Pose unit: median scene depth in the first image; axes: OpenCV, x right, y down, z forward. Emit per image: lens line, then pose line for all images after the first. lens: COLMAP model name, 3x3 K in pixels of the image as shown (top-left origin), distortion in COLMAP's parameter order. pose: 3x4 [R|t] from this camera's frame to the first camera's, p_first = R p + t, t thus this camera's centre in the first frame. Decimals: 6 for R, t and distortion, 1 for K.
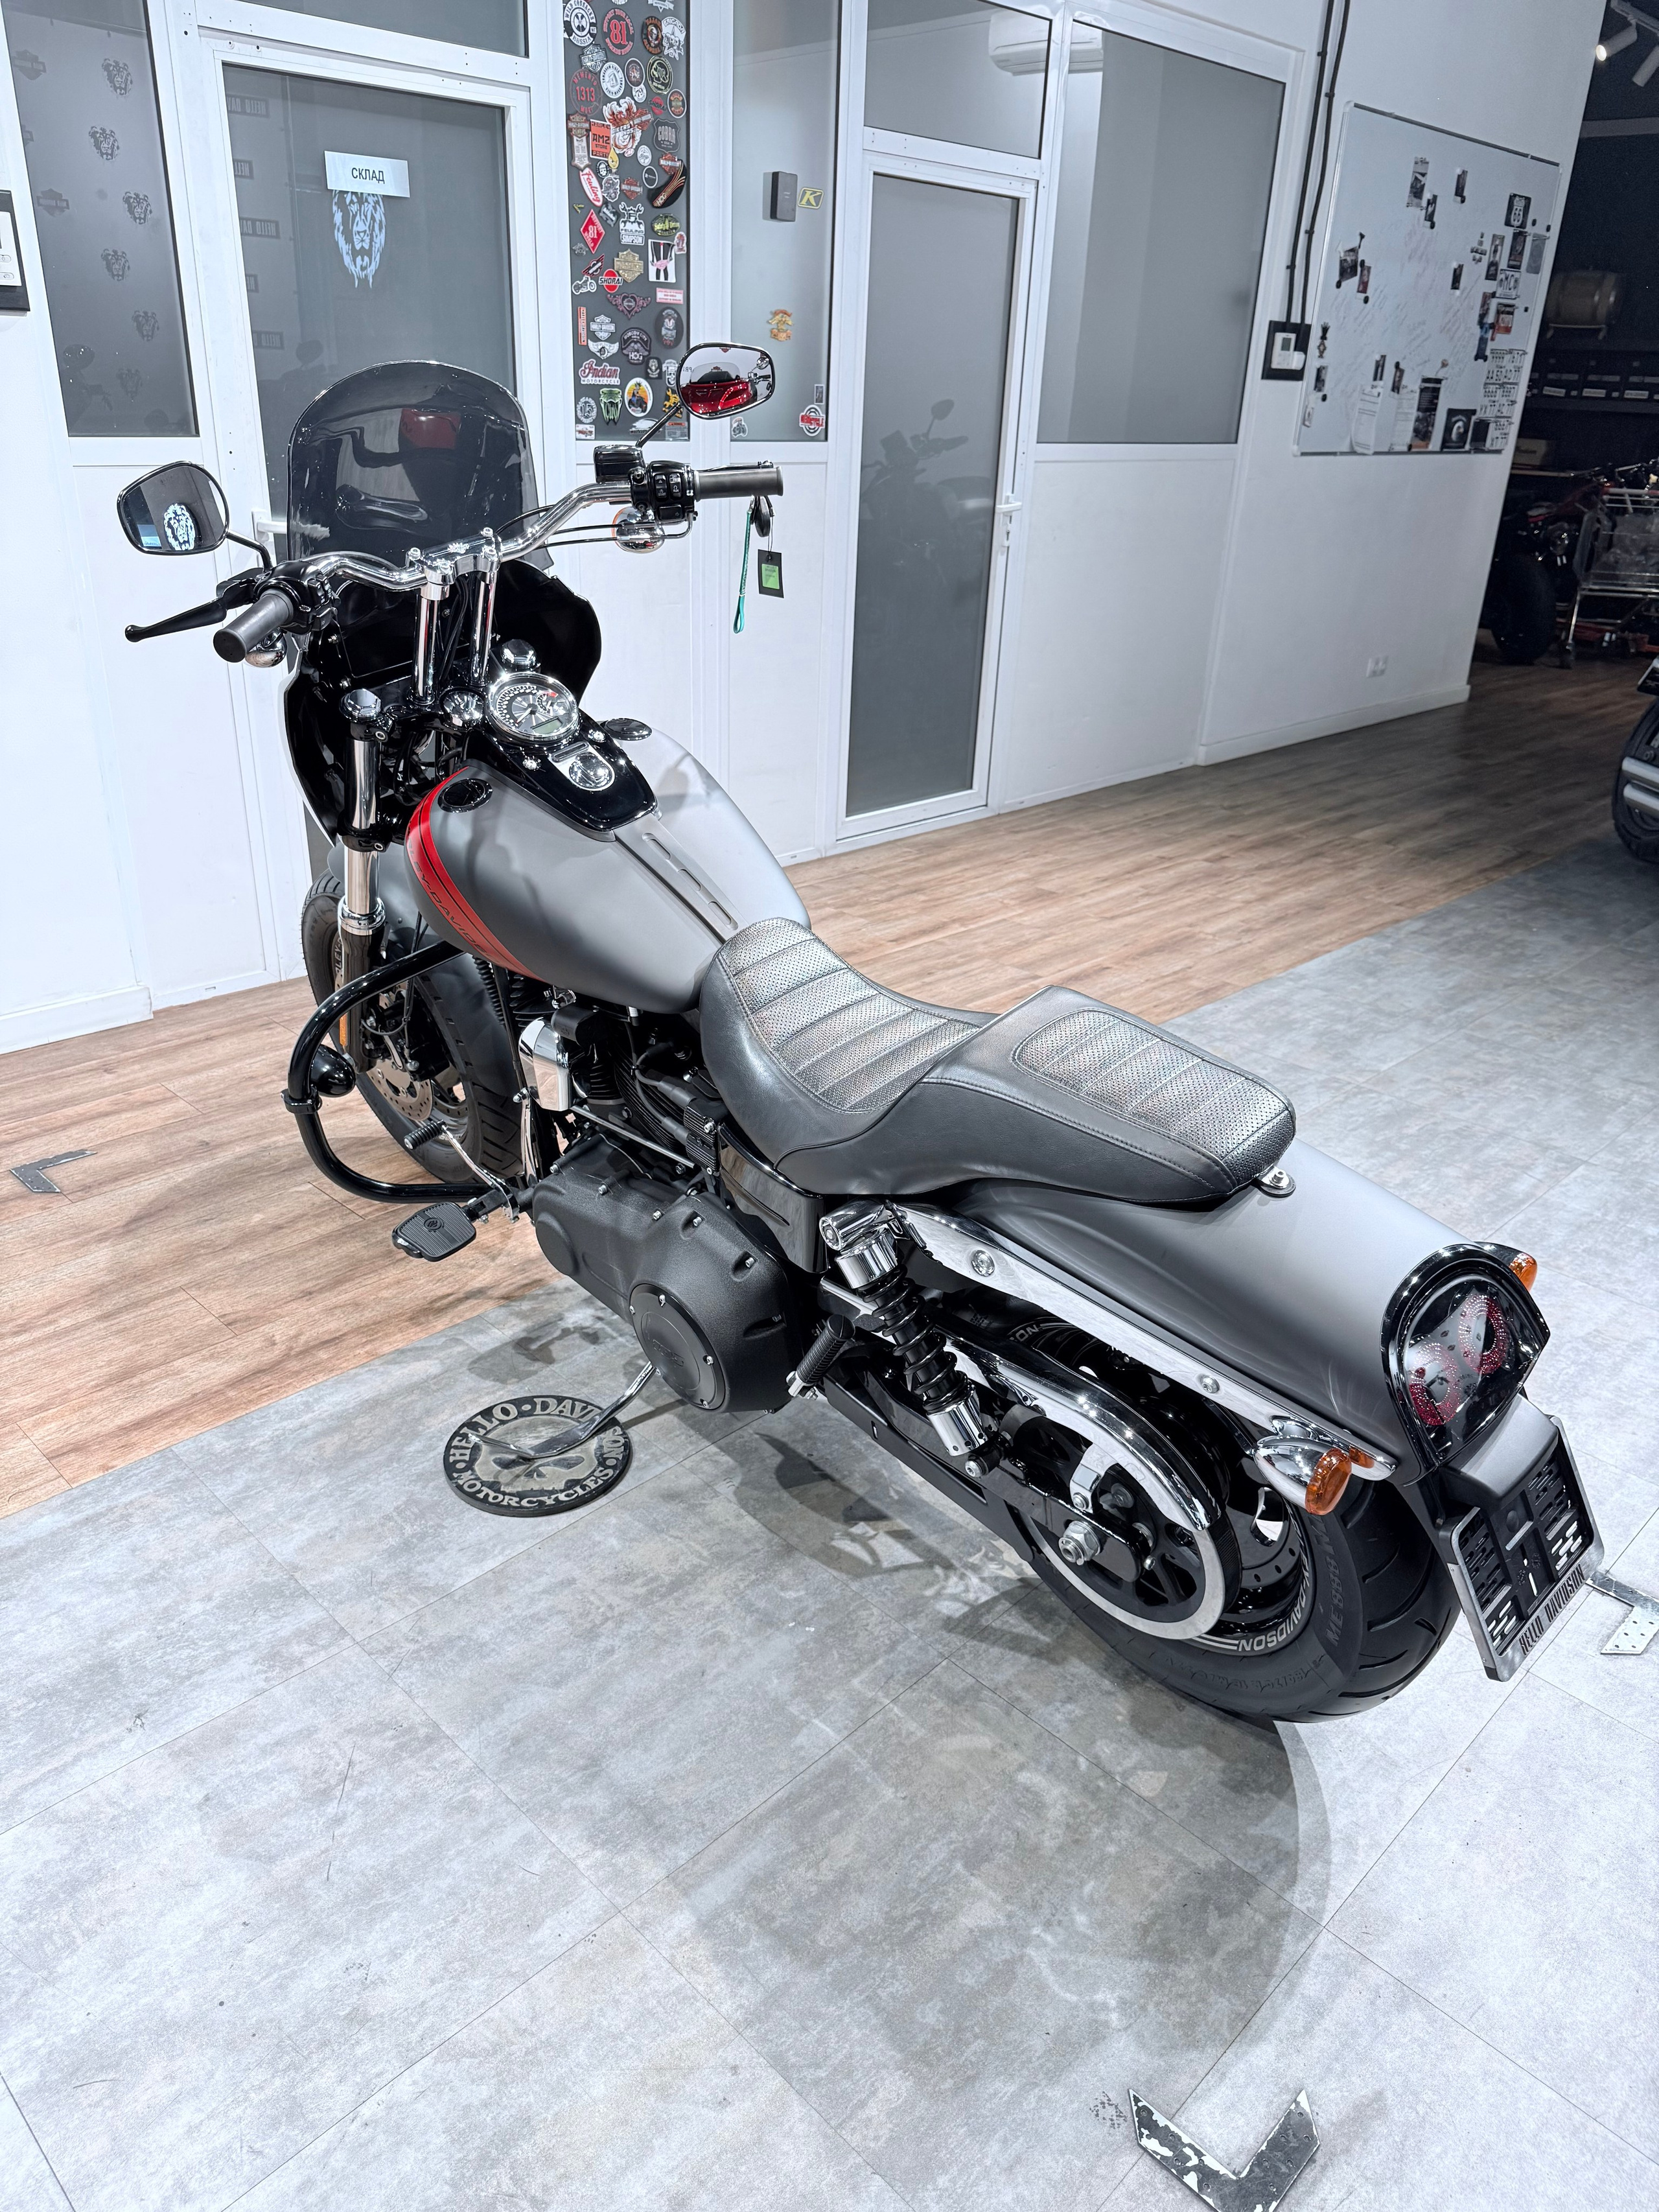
lens RADIAL K [[1569.2, 0, 819.1], [0, 1569.2, 1104.9], [0, 0, 1]] dist [0.022504, -0.032617]
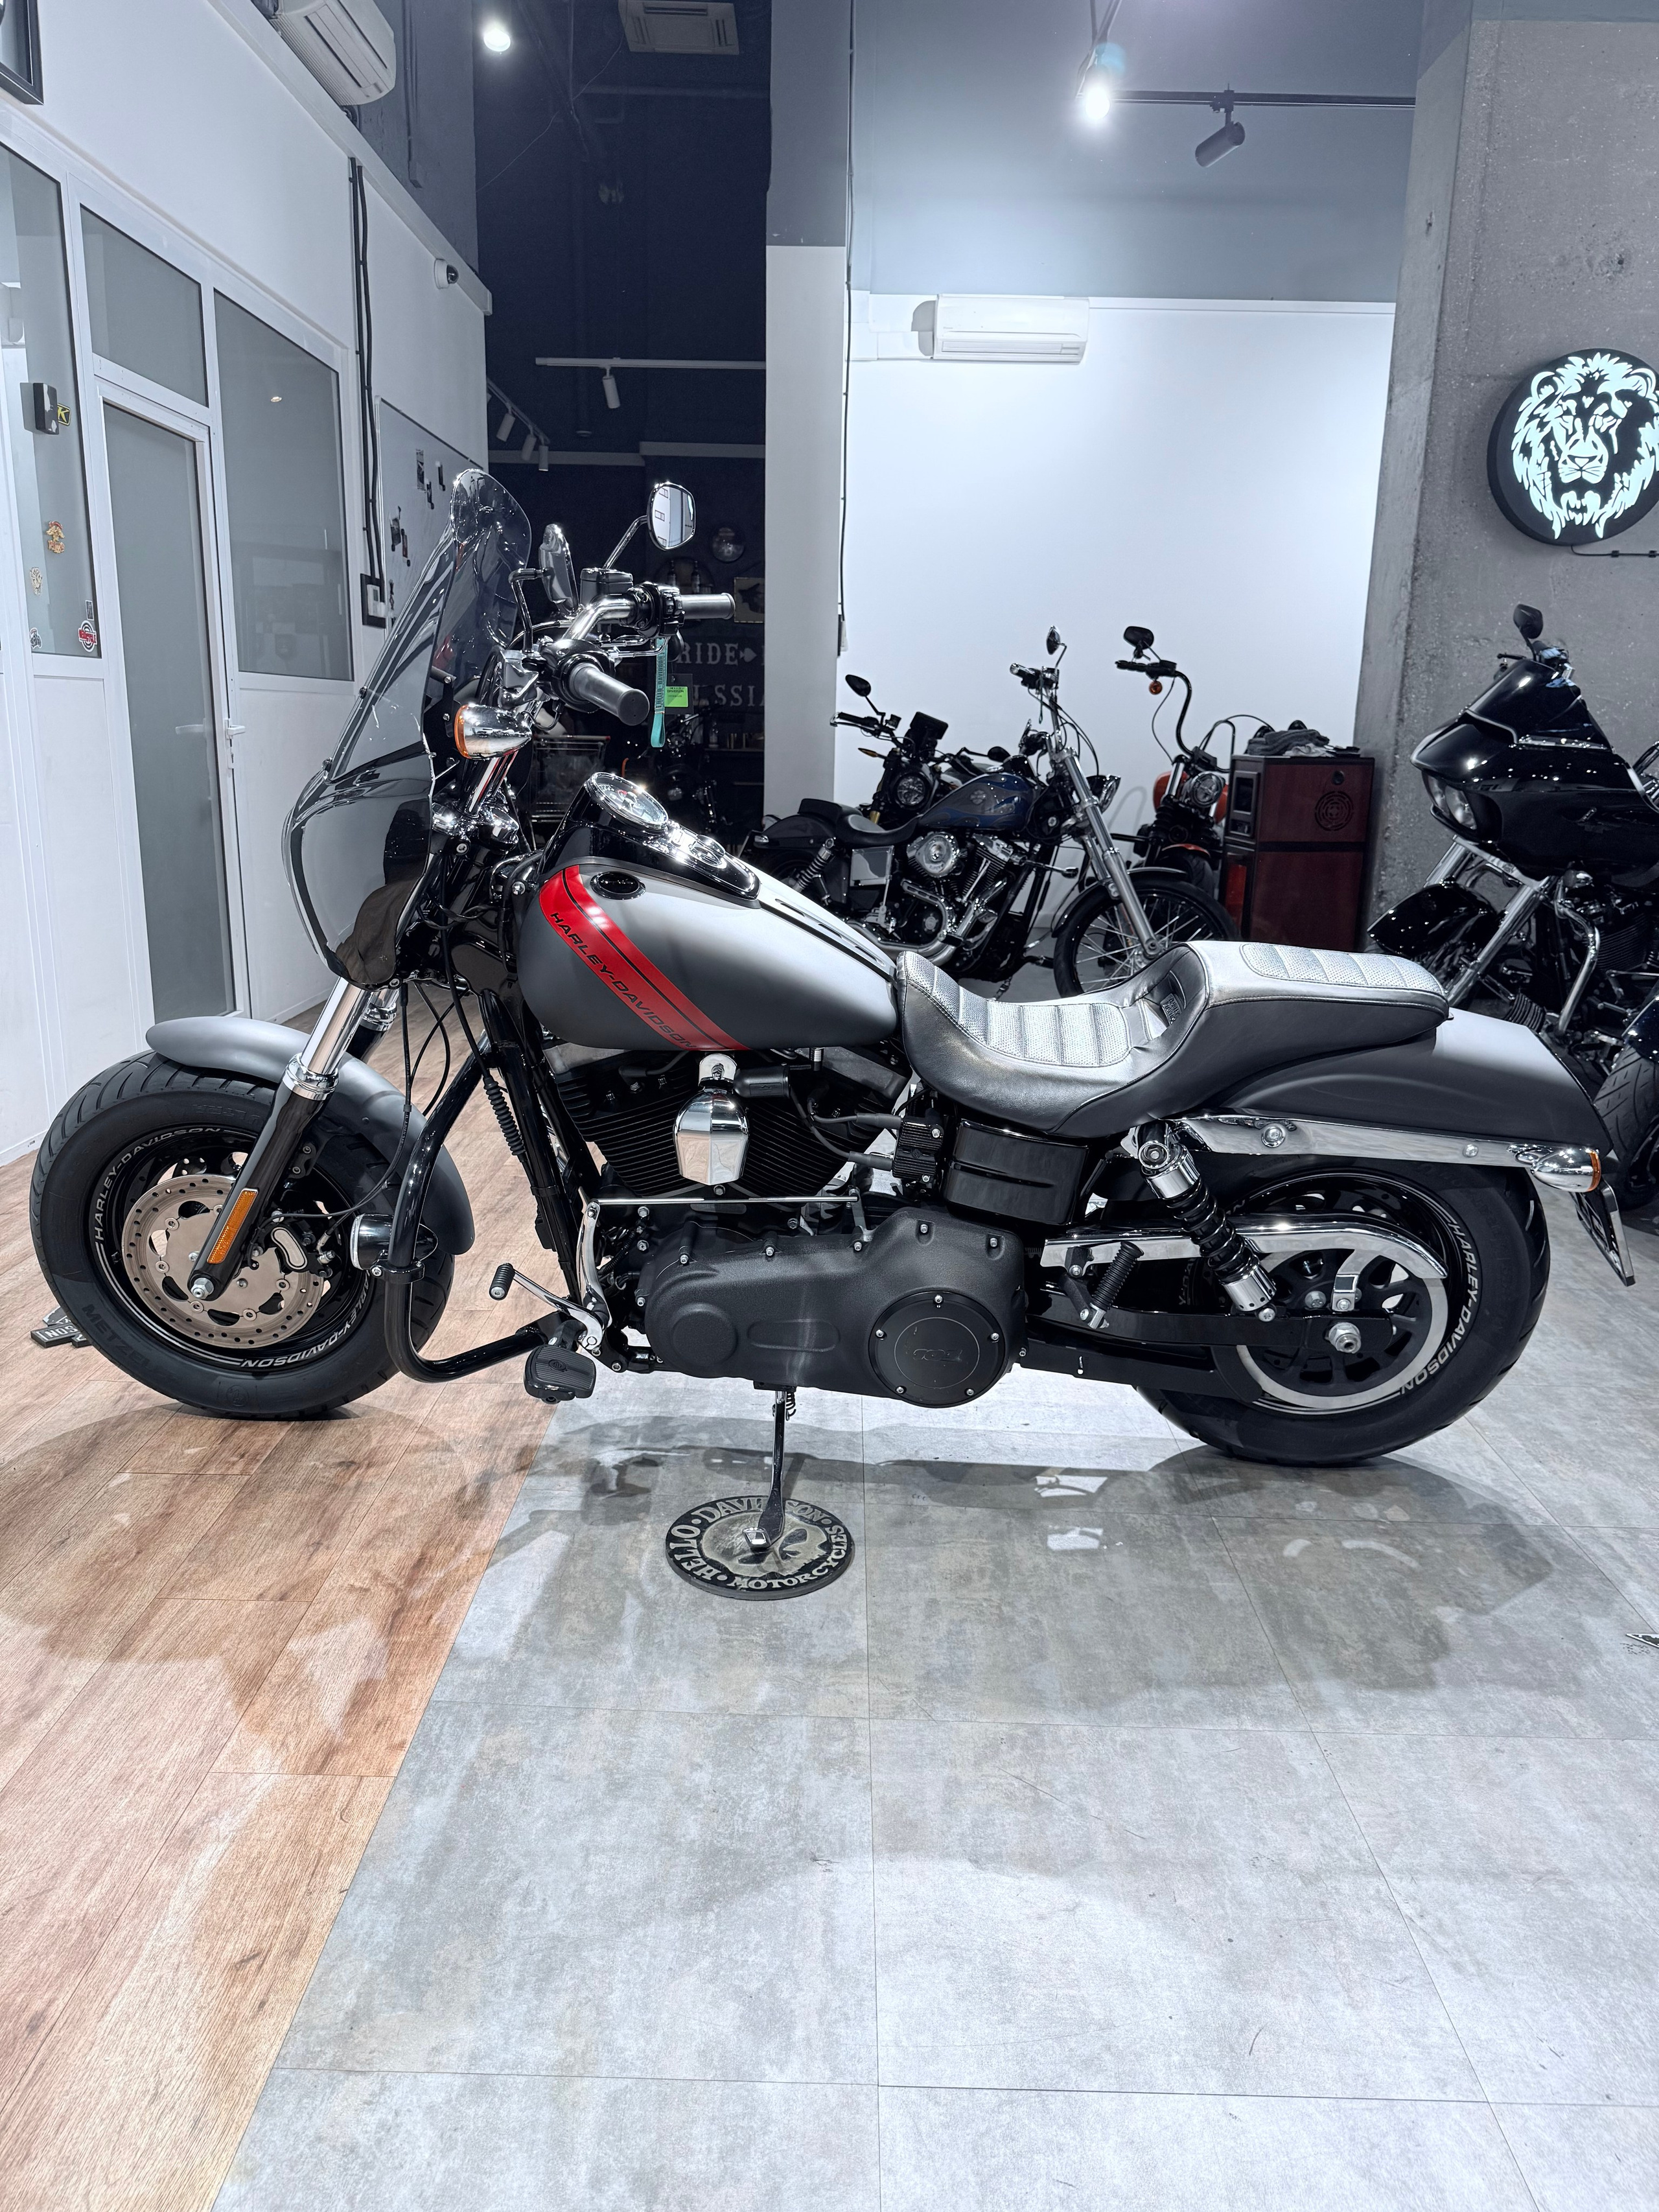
lens RADIAL K [[1569.2, 0, 819.1], [0, 1569.2, 1104.9], [0, 0, 1]] dist [0.022504, -0.032617]
pose [[0.722202, -0.185162, 0.666437, -0.692471], [0.295715, 0.953663, -0.055495, 0.025424], [-0.625281, 0.237154, 0.743493, 0.176909]]
